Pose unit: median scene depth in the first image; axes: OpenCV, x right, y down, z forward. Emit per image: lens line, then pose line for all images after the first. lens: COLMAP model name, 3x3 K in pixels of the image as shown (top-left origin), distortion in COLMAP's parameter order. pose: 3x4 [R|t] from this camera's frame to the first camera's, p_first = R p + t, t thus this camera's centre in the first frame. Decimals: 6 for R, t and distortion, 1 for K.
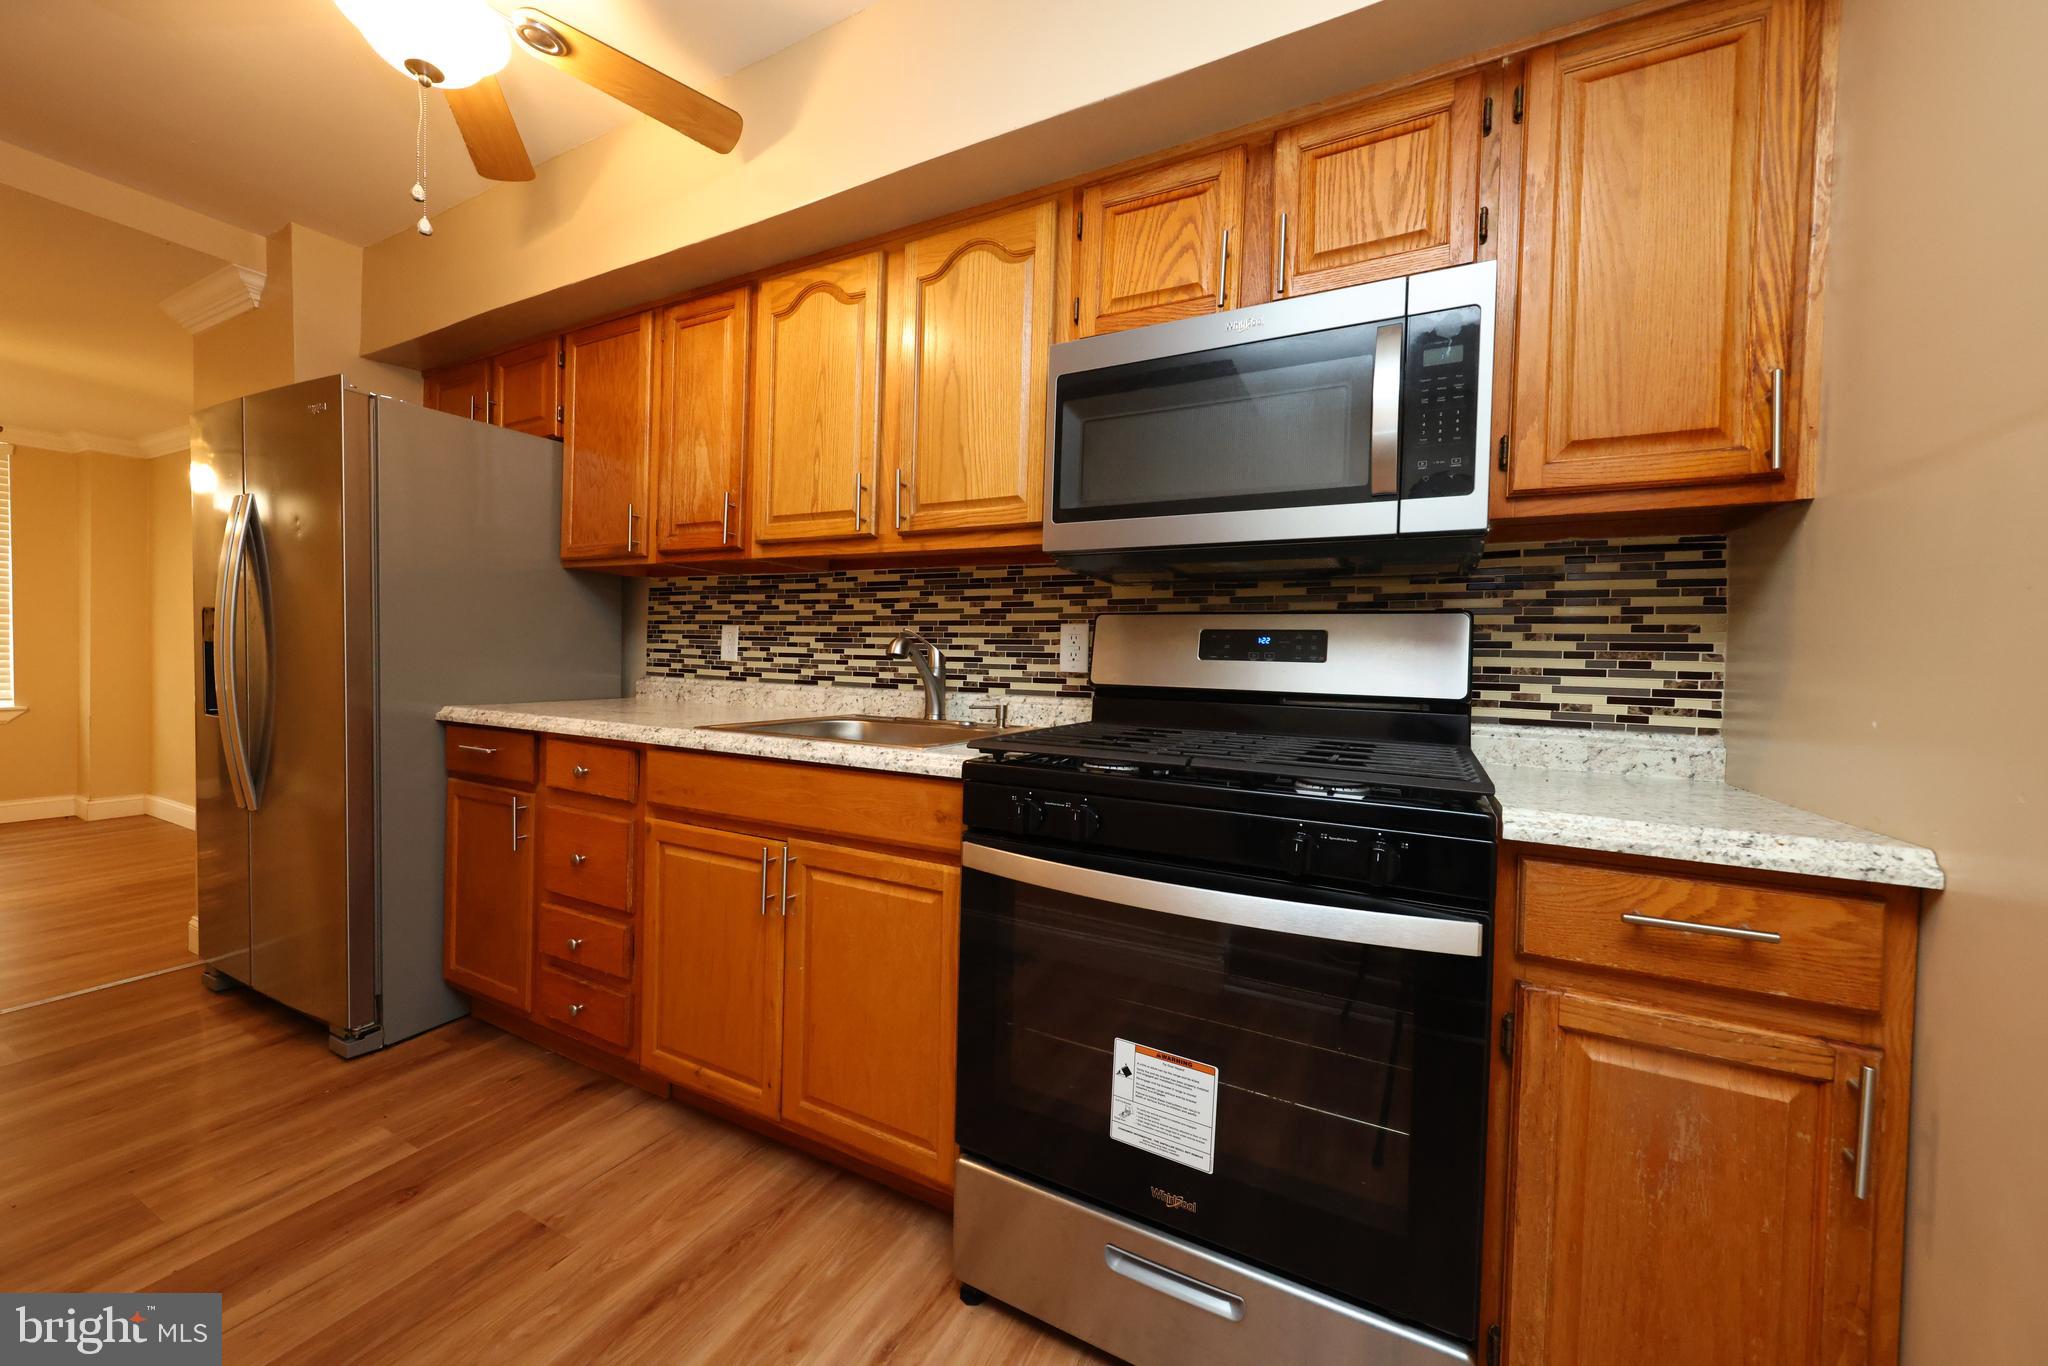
lens RADIAL K [[753.5, 0, 1021.0], [0, 753.5, 676.4], [0, 0, 1]] dist [0.002269, -0.000474]
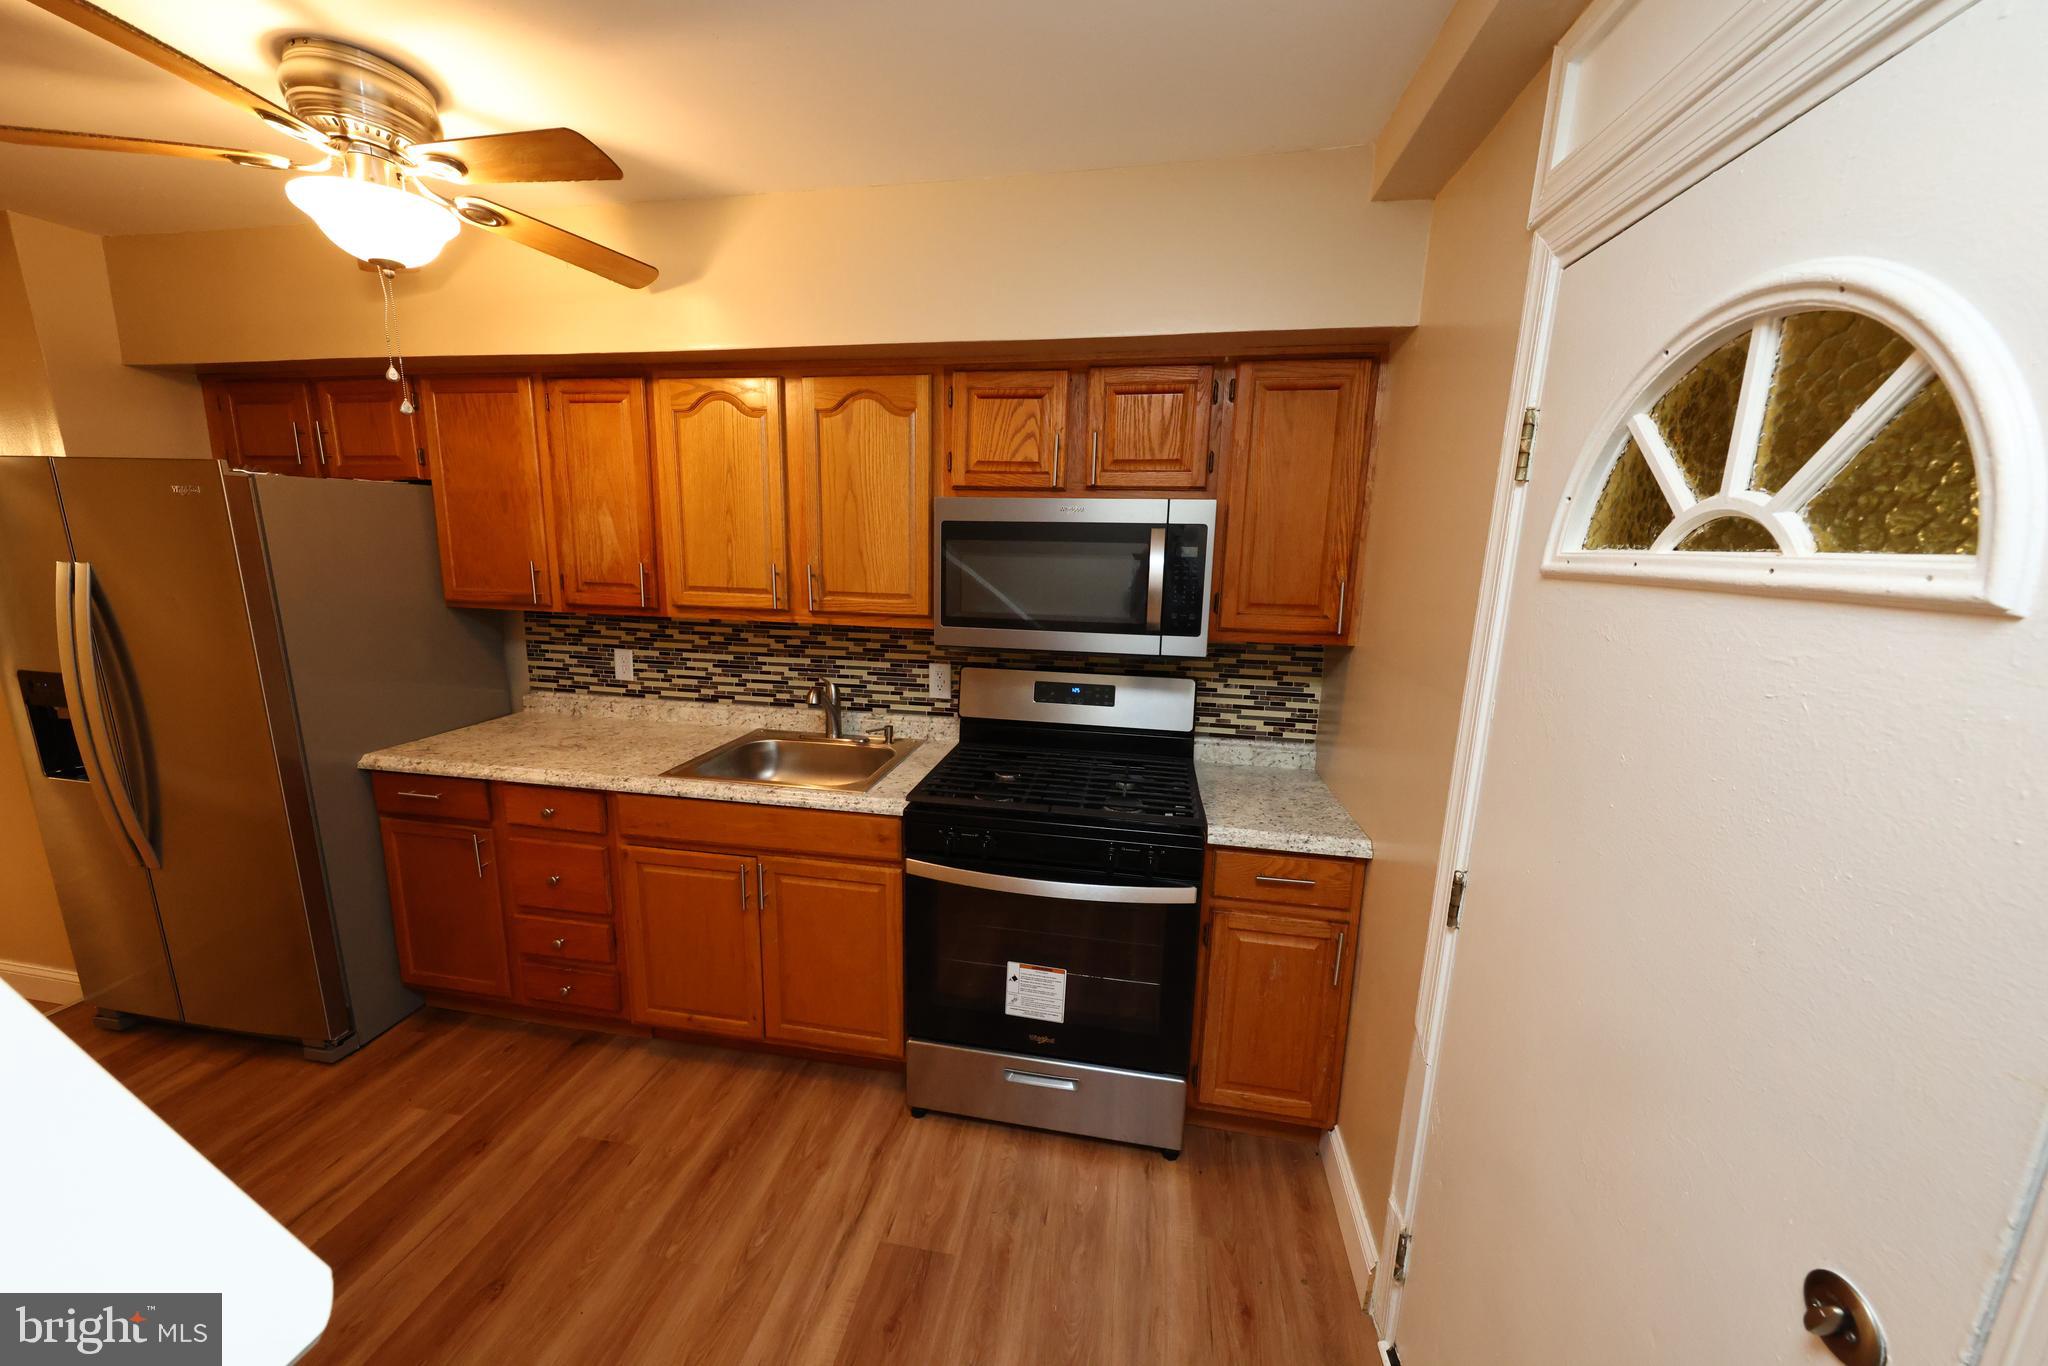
lens RADIAL K [[714.6, 0, 1017.5], [0, 714.6, 682.3], [0, 0, 1]] dist [0.002890, -0.000590]
pose [[0.954316, -0.061244, 0.292455, -0.197618], [0.010071, 0.984805, 0.173369, -0.292965], [-0.298629, -0.162504, 0.940432, -0.299724]]
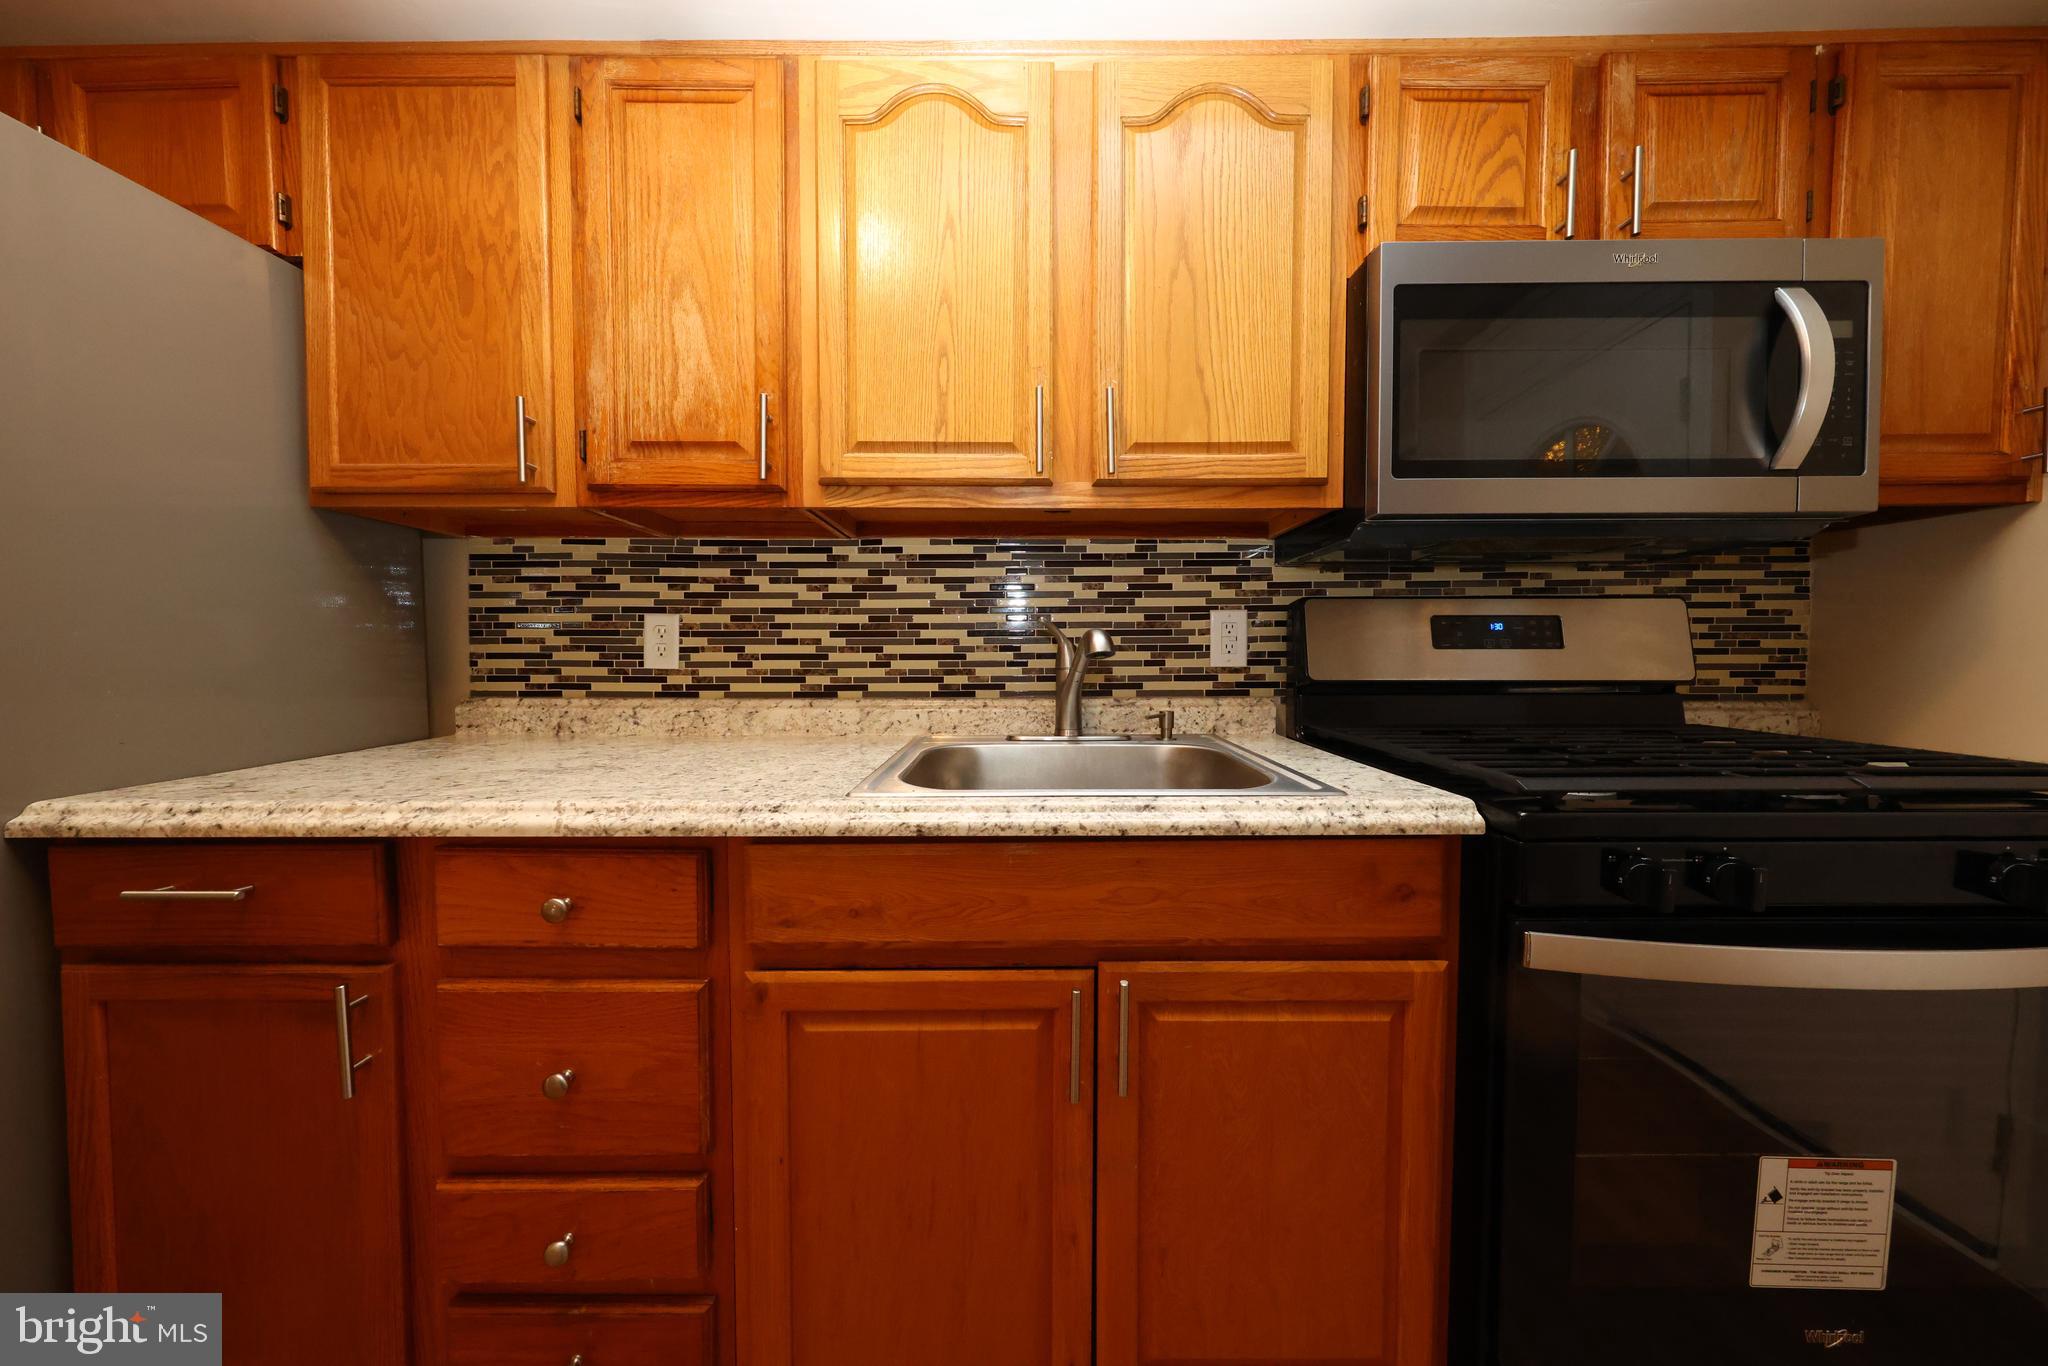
lens RADIAL K [[640.4, 0, 1021.3], [0, 640.4, 675.2], [0, 0, 1]] dist [0.000336, -0.000070]
pose [[0.886706, -0.046446, 0.459995, -0.535810], [0.035599, 0.998846, 0.032231, -0.031542], [-0.460961, -0.012203, 0.887336, 0.522218]]
